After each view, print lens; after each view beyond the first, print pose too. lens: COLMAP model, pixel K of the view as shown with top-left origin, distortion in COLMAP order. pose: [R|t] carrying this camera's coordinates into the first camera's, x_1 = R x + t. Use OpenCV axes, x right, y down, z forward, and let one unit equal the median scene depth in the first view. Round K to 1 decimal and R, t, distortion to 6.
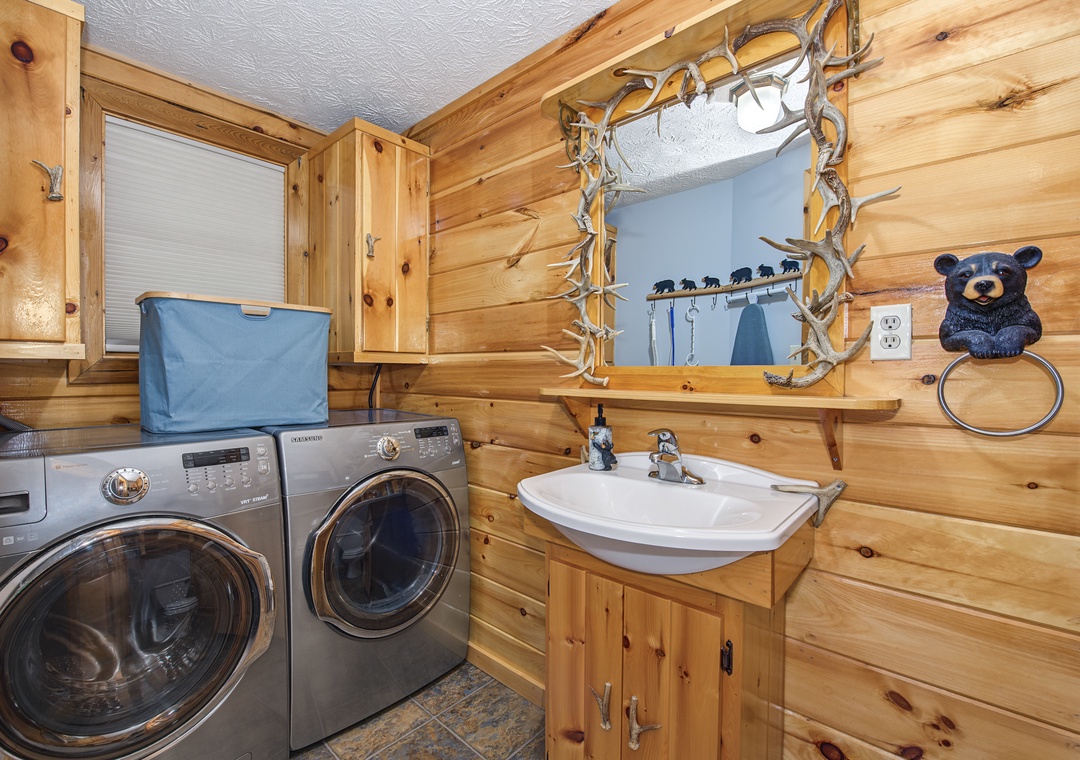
lens RADIAL K [[473.6, 0, 540.0], [0, 473.6, 380.0], [0, 0, 1]] dist [-0.000752, -0.000104]
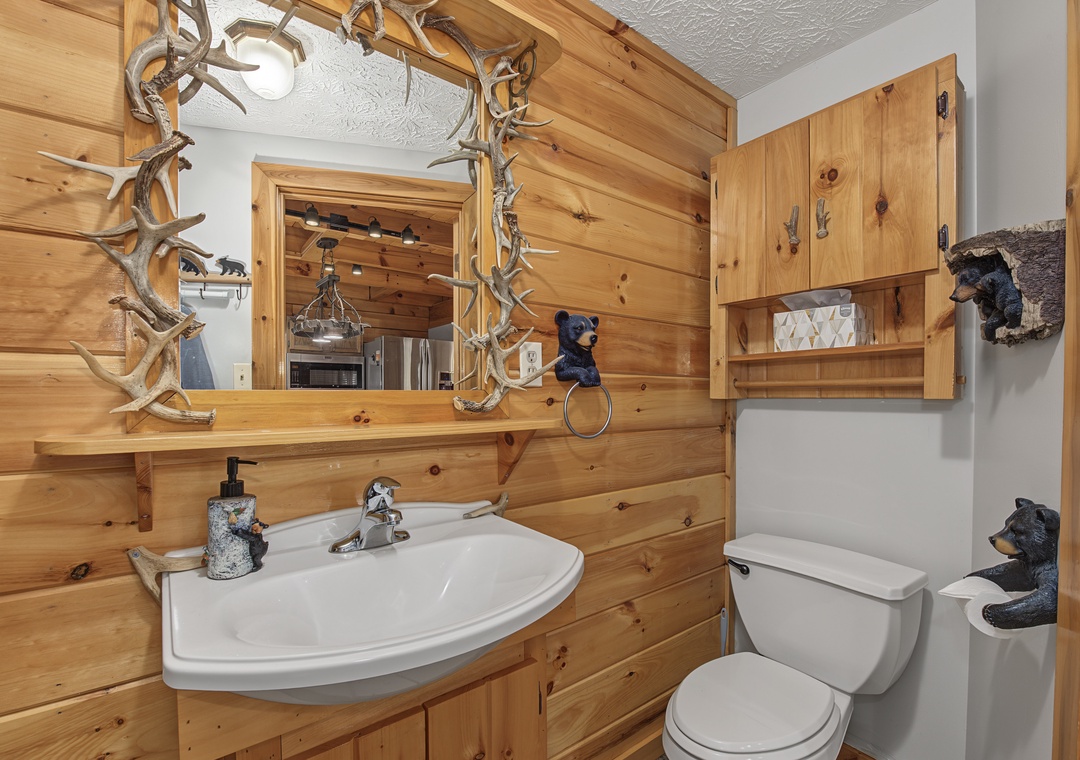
lens RADIAL K [[494.1, 0, 539.7], [0, 494.1, 400.6], [0, 0, 1]] dist [-0.000509, -0.000167]
pose [[0.189184, -0.020266, 0.981733, -0.446369], [0.021704, 0.999629, 0.016453, -0.022785], [-0.981702, 0.018195, 0.189554, 0.629195]]
